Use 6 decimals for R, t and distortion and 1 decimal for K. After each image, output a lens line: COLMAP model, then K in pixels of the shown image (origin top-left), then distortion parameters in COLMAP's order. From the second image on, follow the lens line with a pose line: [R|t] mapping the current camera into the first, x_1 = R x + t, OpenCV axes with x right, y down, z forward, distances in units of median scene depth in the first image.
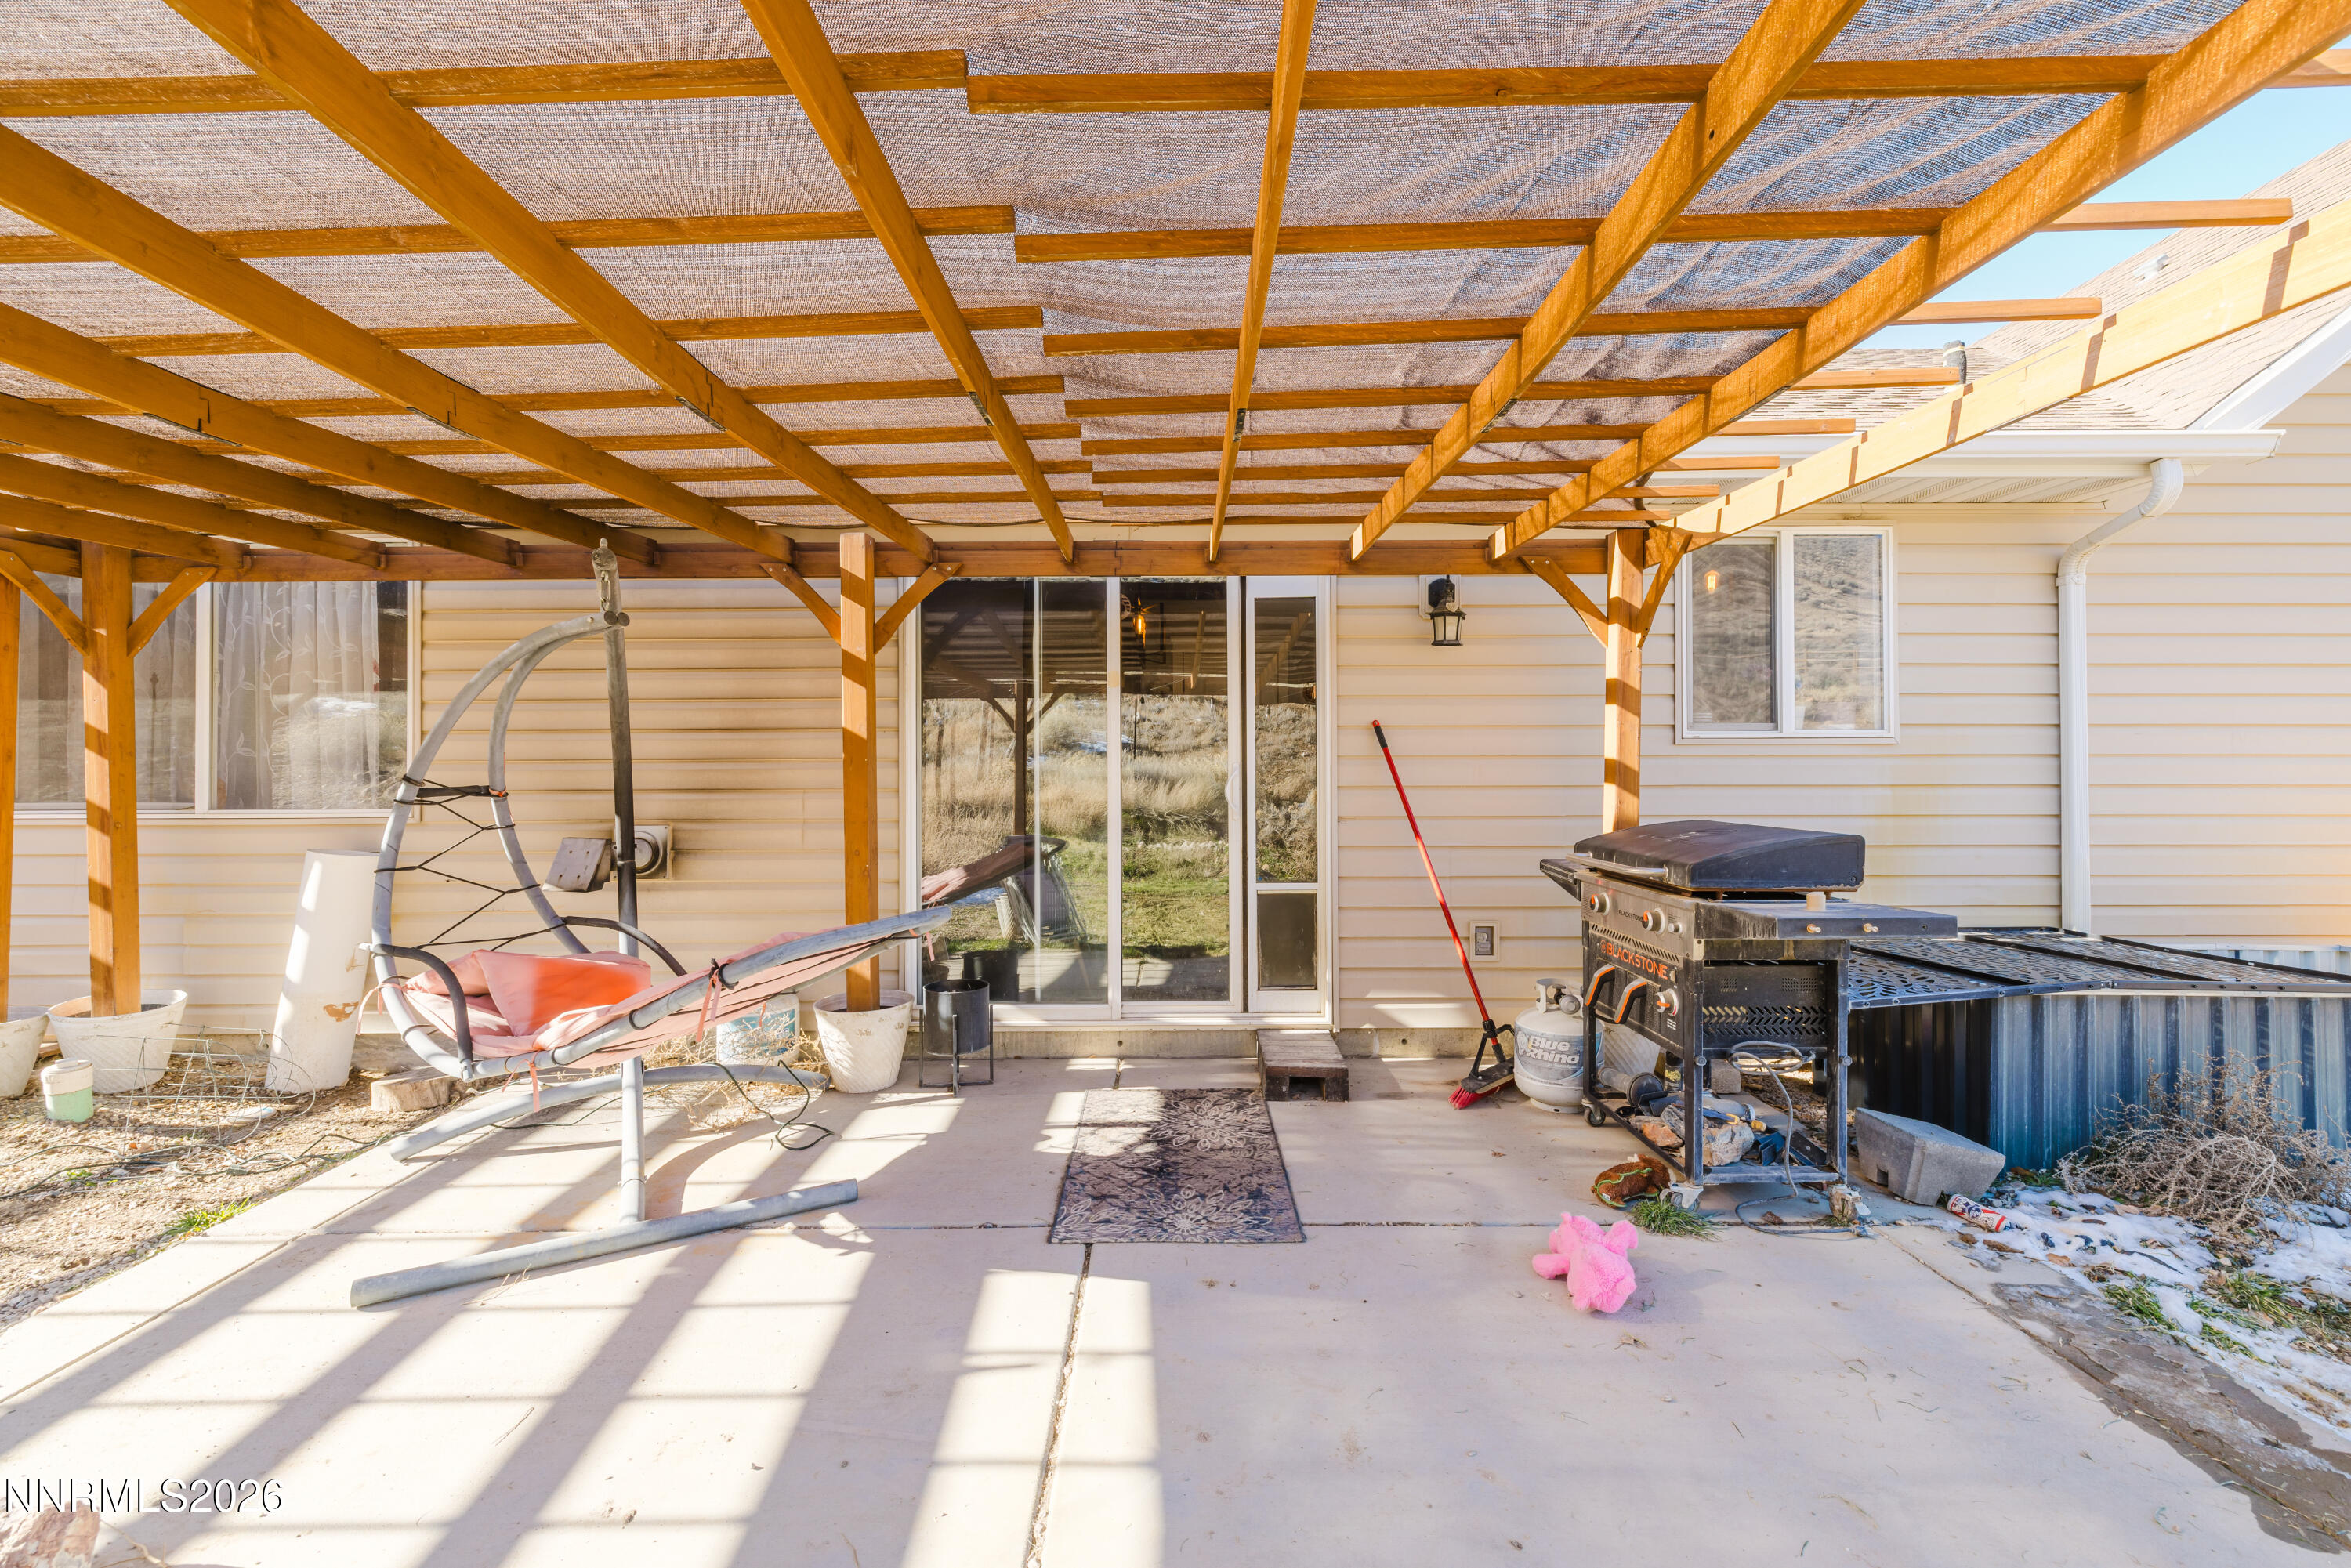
lens RADIAL K [[986.3, 0, 1178.2], [0, 986.3, 779.6], [0, 0, 1]] dist [0.000205, -0.000090]
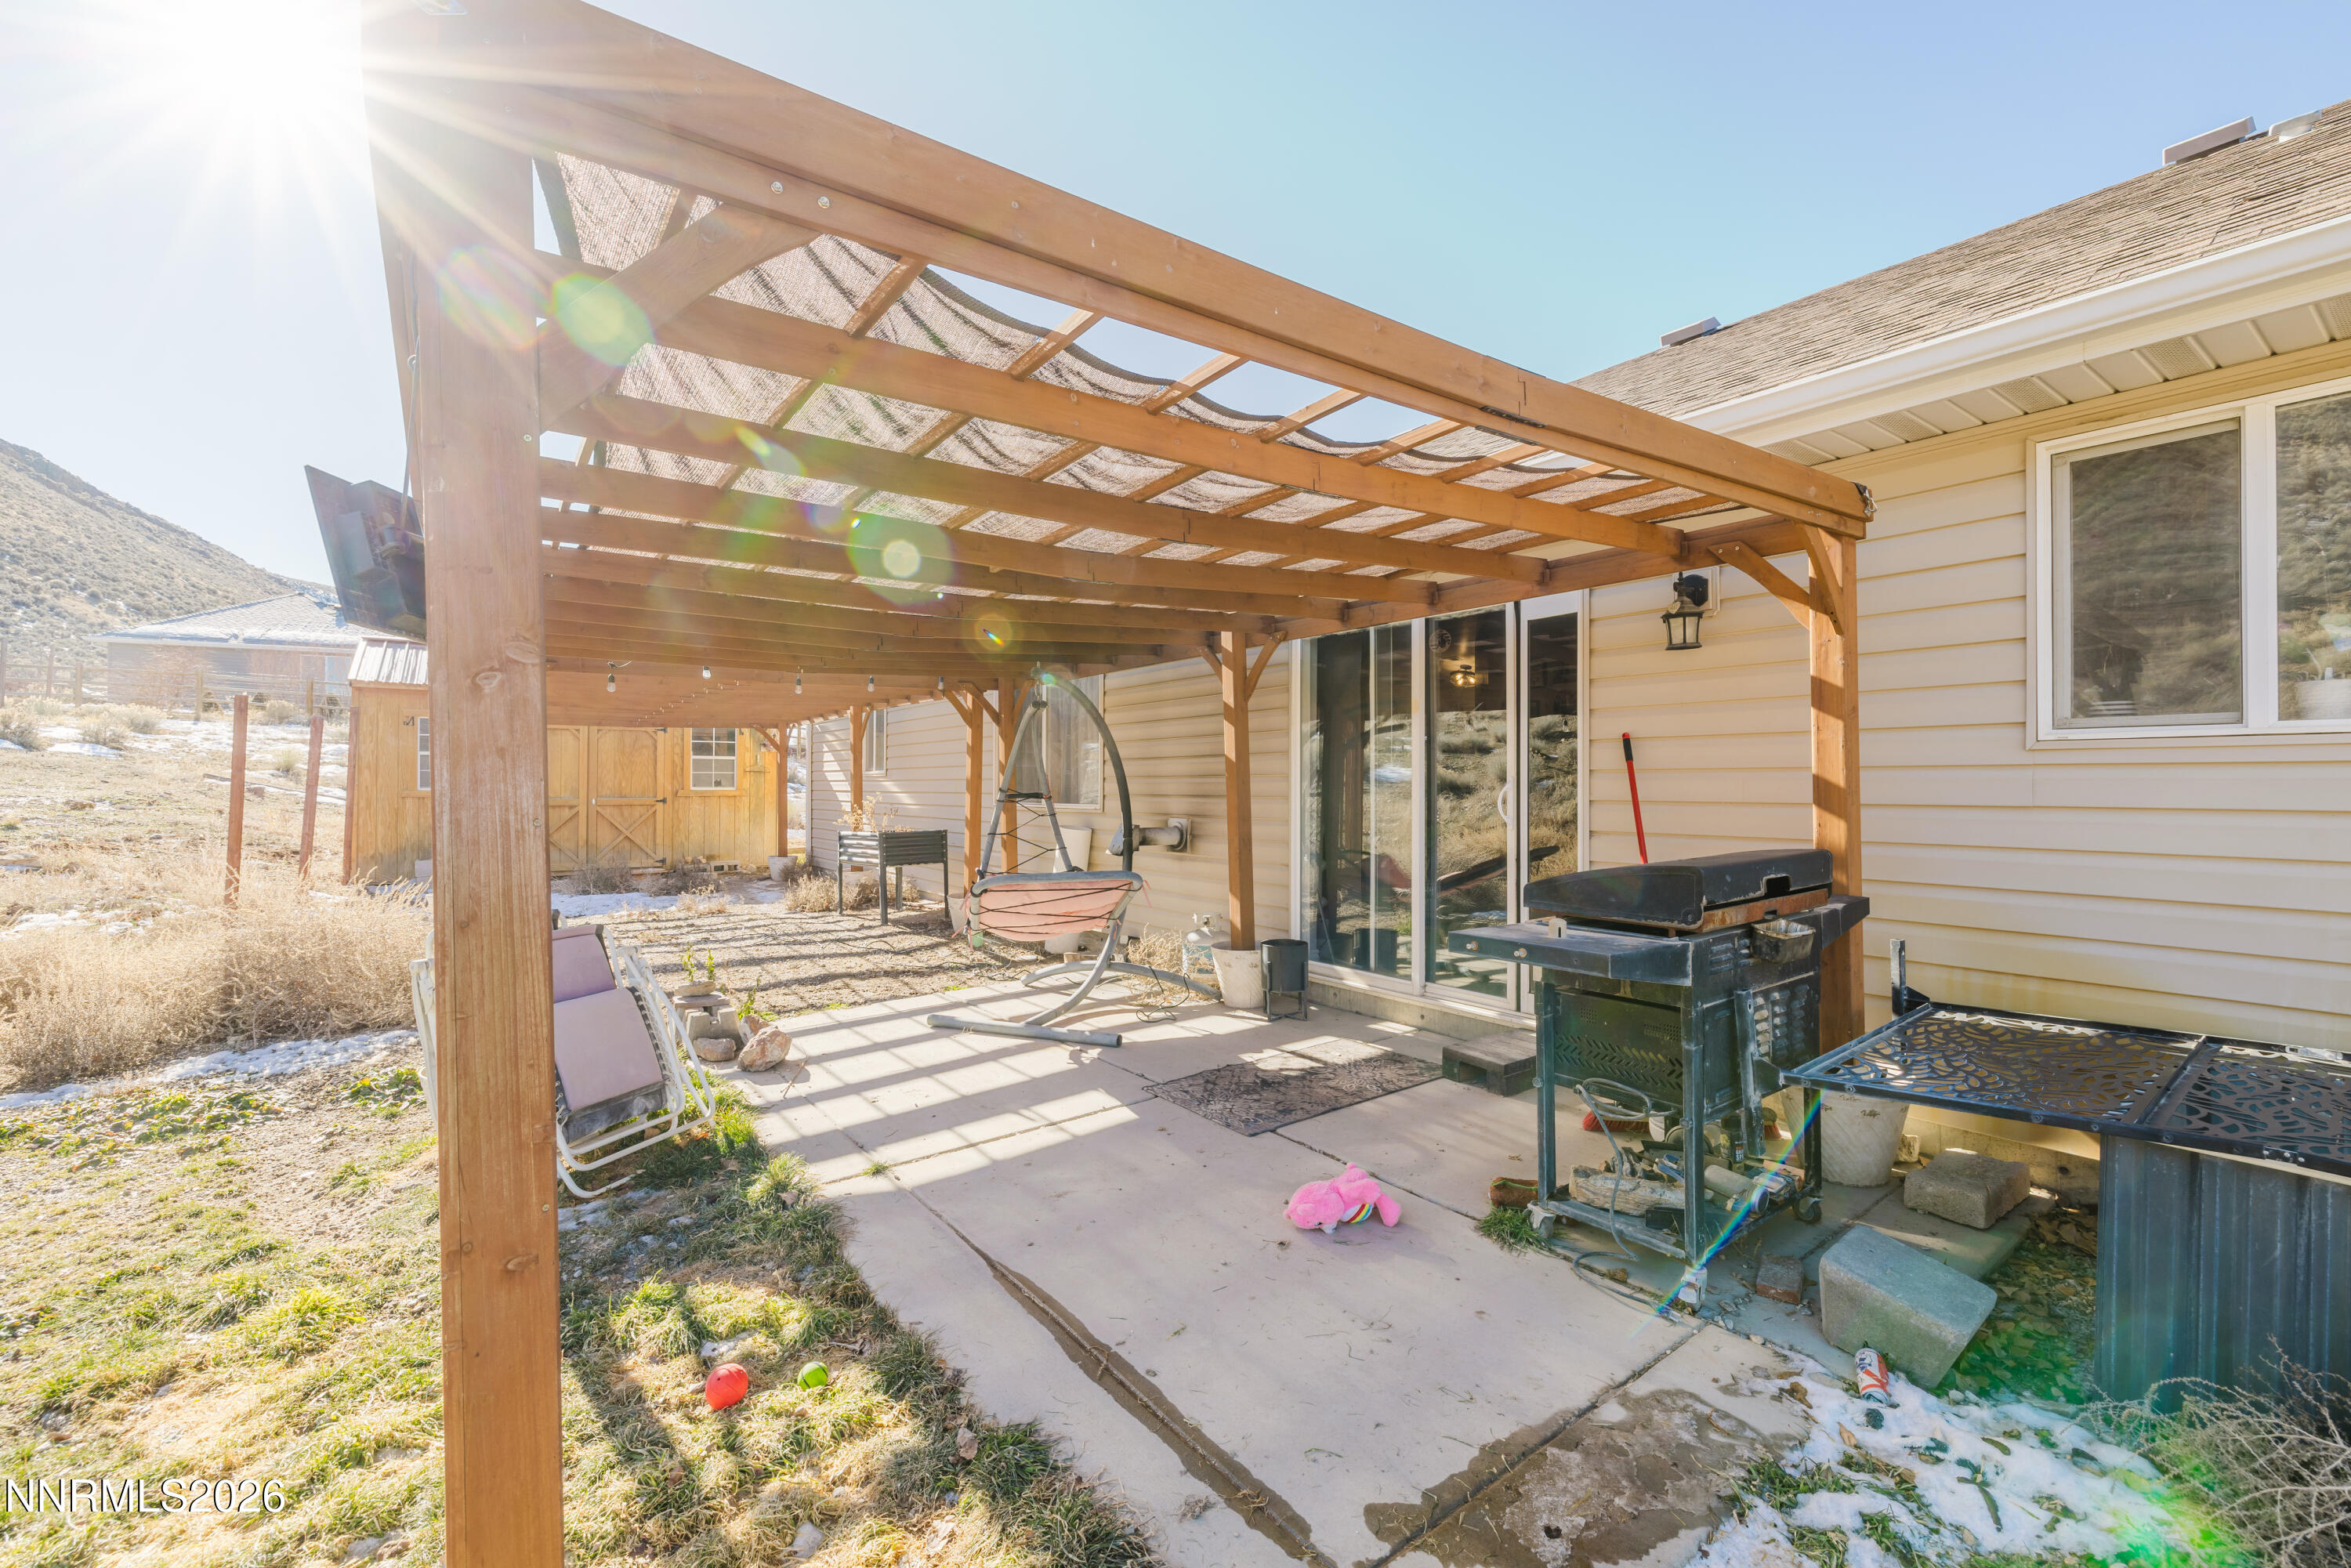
lens RADIAL K [[986.3, 0, 1169.0], [0, 986.3, 783.9], [0, 0, 1]] dist [0.000205, -0.000090]
pose [[0.582720, 0.003197, -0.812667, 0.882062], [-0.002142, 0.999995, 0.002398, -0.014086], [0.812670, 0.000343, 0.582723, 0.092301]]
